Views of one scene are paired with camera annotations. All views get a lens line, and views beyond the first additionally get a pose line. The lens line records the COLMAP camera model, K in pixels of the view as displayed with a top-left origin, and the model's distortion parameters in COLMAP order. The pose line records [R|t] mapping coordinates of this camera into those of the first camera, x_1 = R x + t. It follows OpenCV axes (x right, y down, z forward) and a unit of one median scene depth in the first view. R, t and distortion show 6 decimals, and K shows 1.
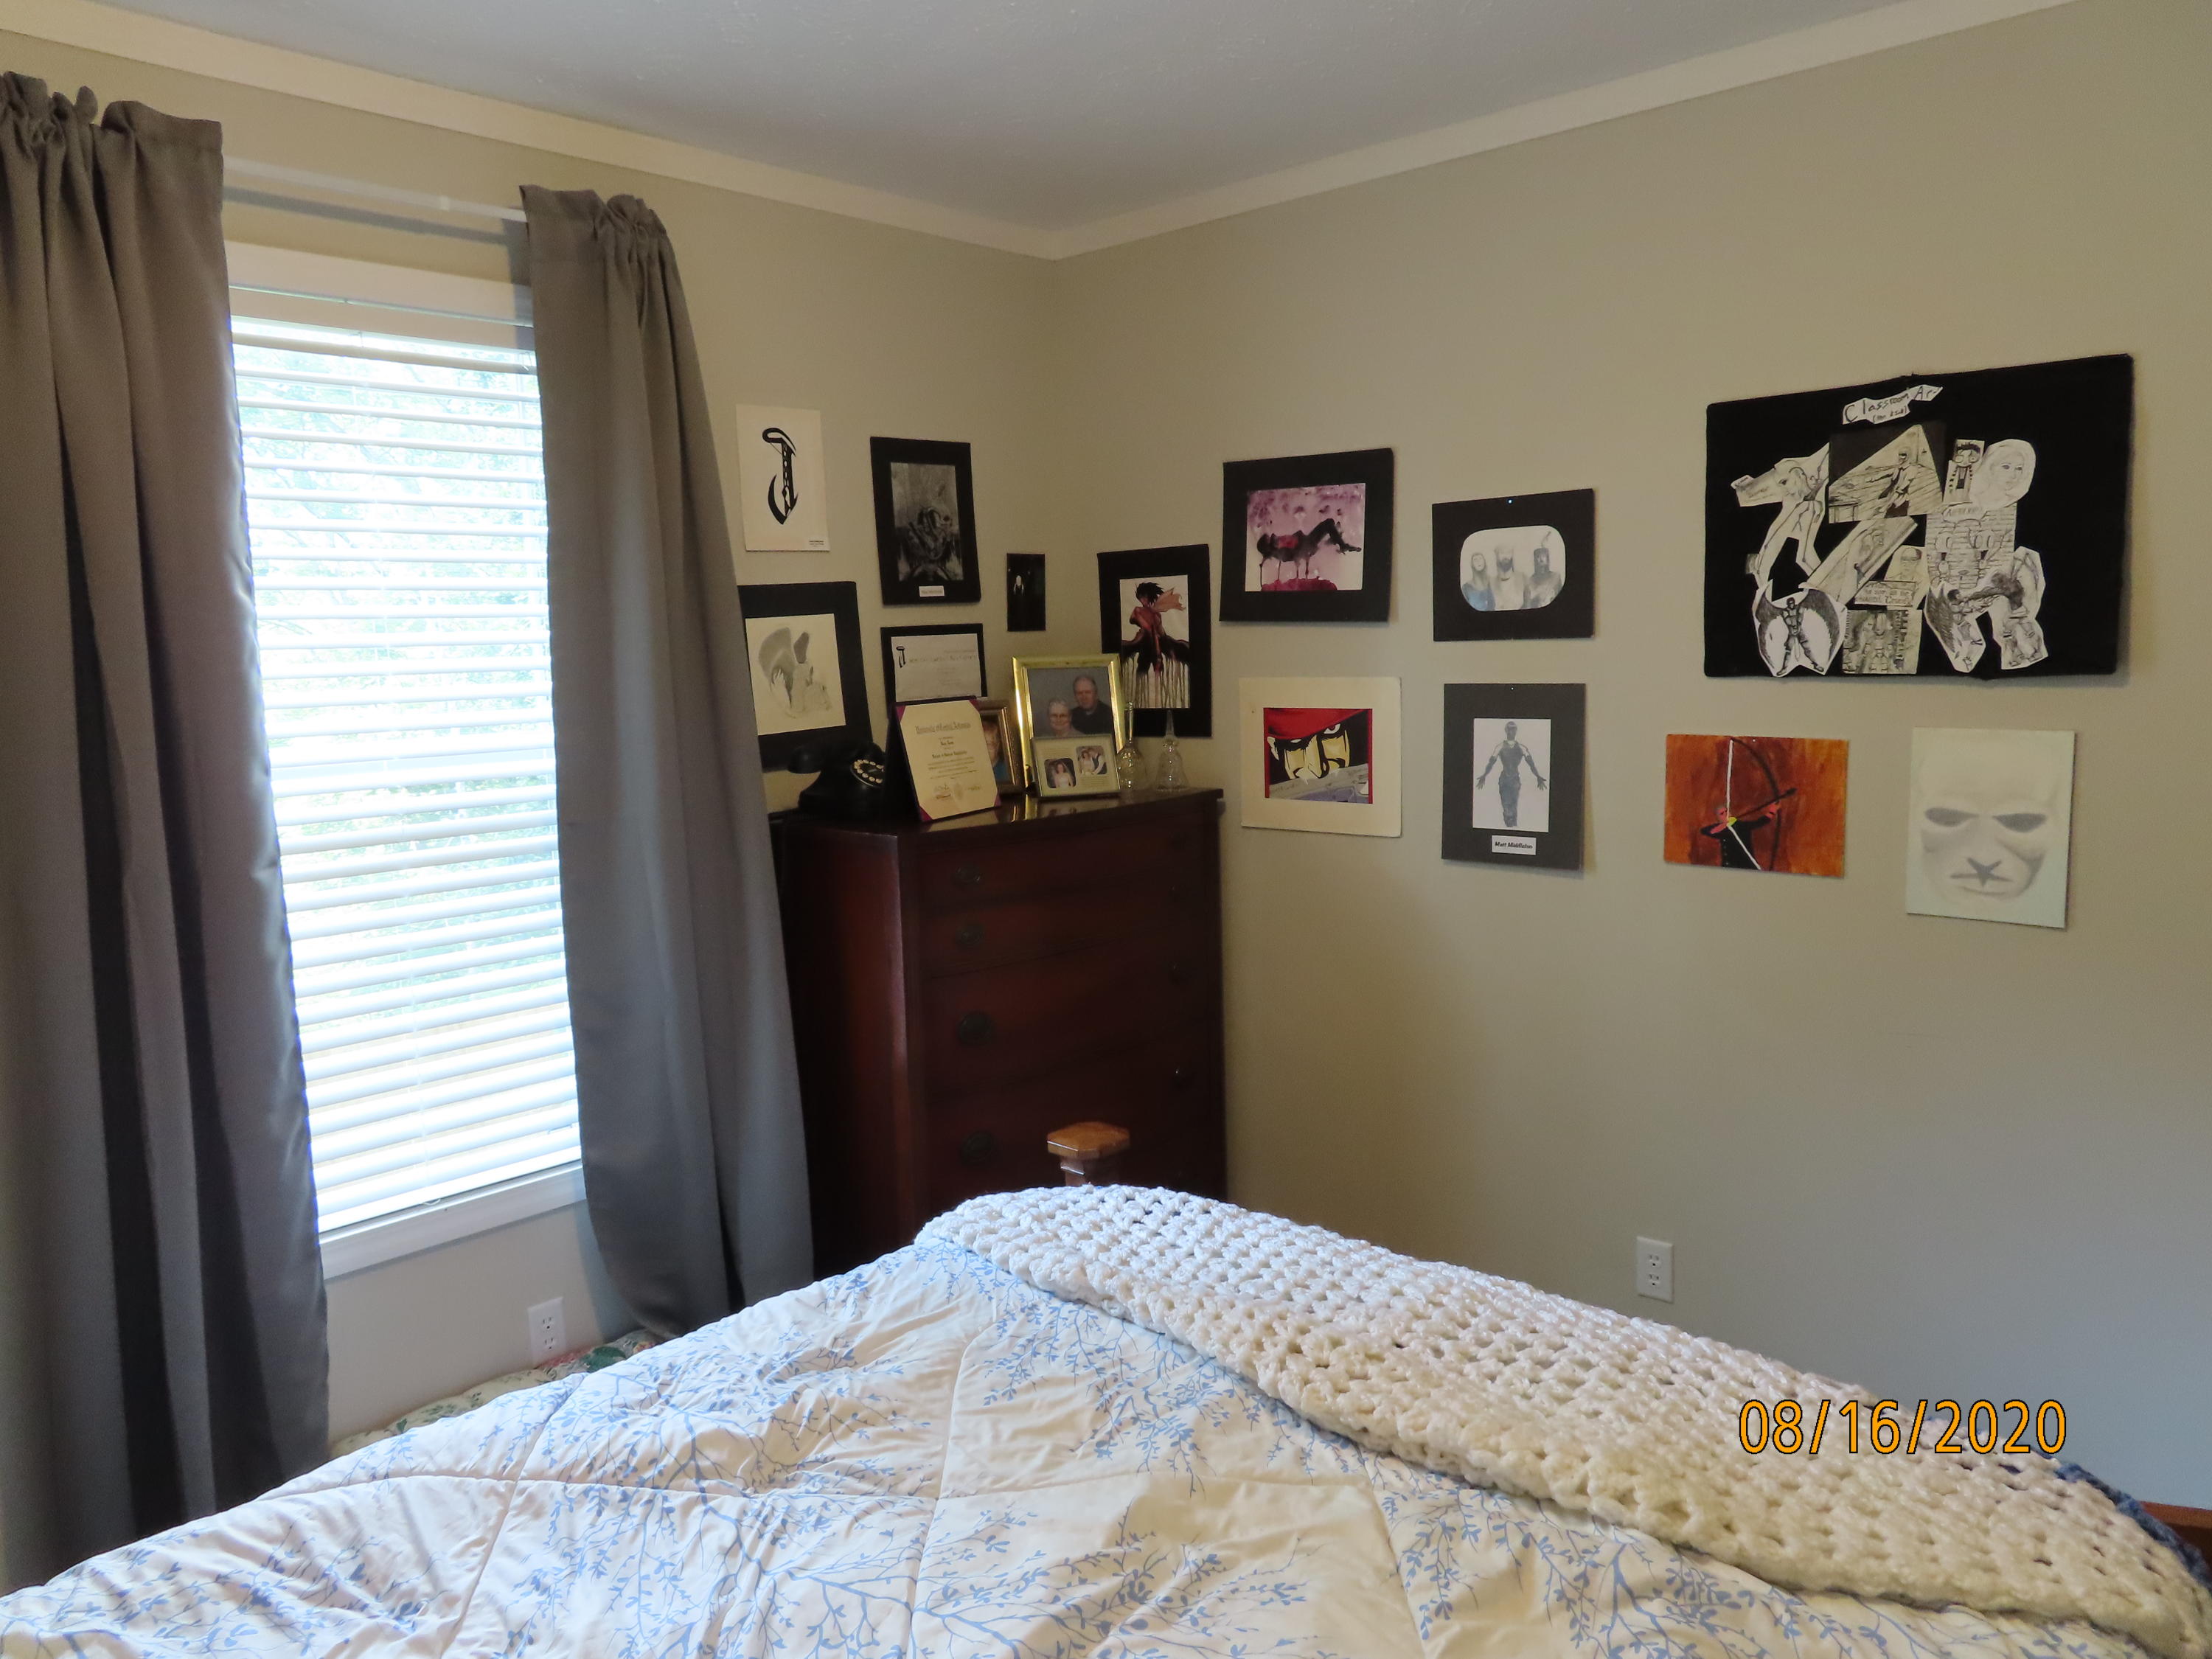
lens RADIAL K [[1579.5, 0, 1119.8], [0, 1579.5, 830.2], [0, 0, 1]] dist [-0.011084, 0.009794]
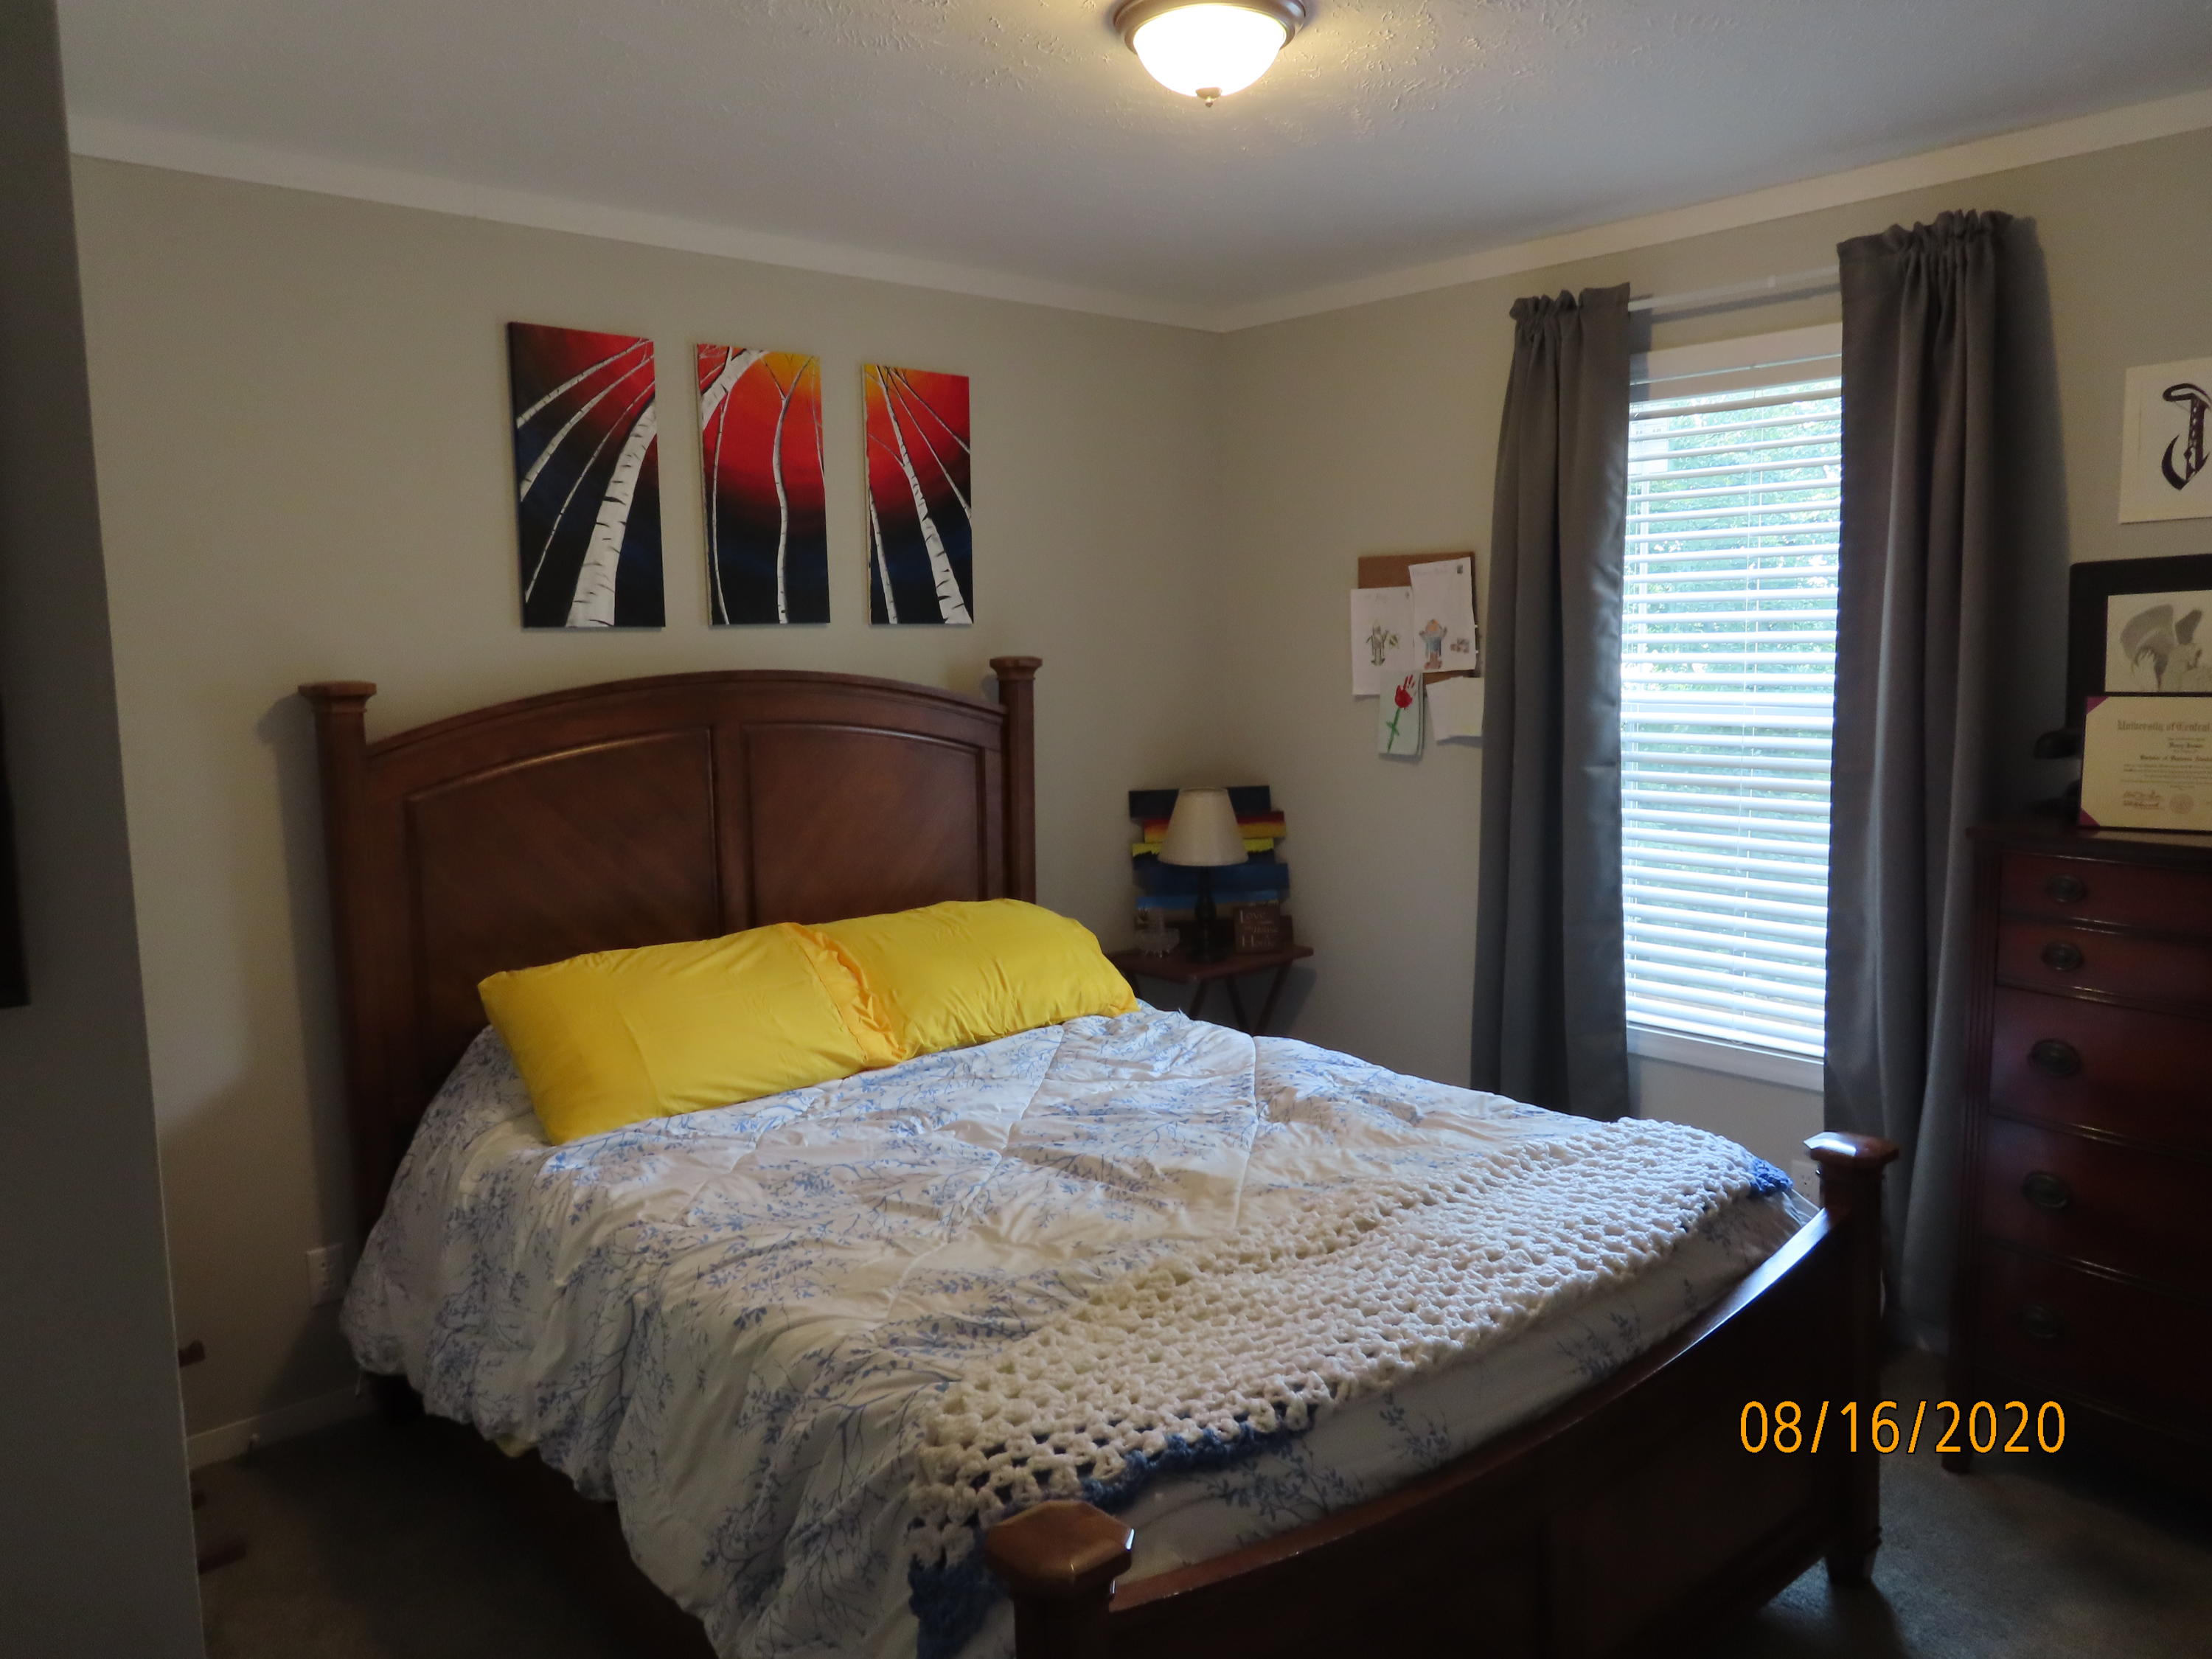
lens RADIAL K [[1579.5, 0, 1126.4], [0, 1579.5, 835.5], [0, 0, 1]] dist [-0.011084, 0.009794]
pose [[-0.122073, 0.143744, -0.982057, 1.268726], [-0.104086, 0.982147, 0.156696, -0.128100], [0.987048, 0.121346, -0.104932, 0.859445]]
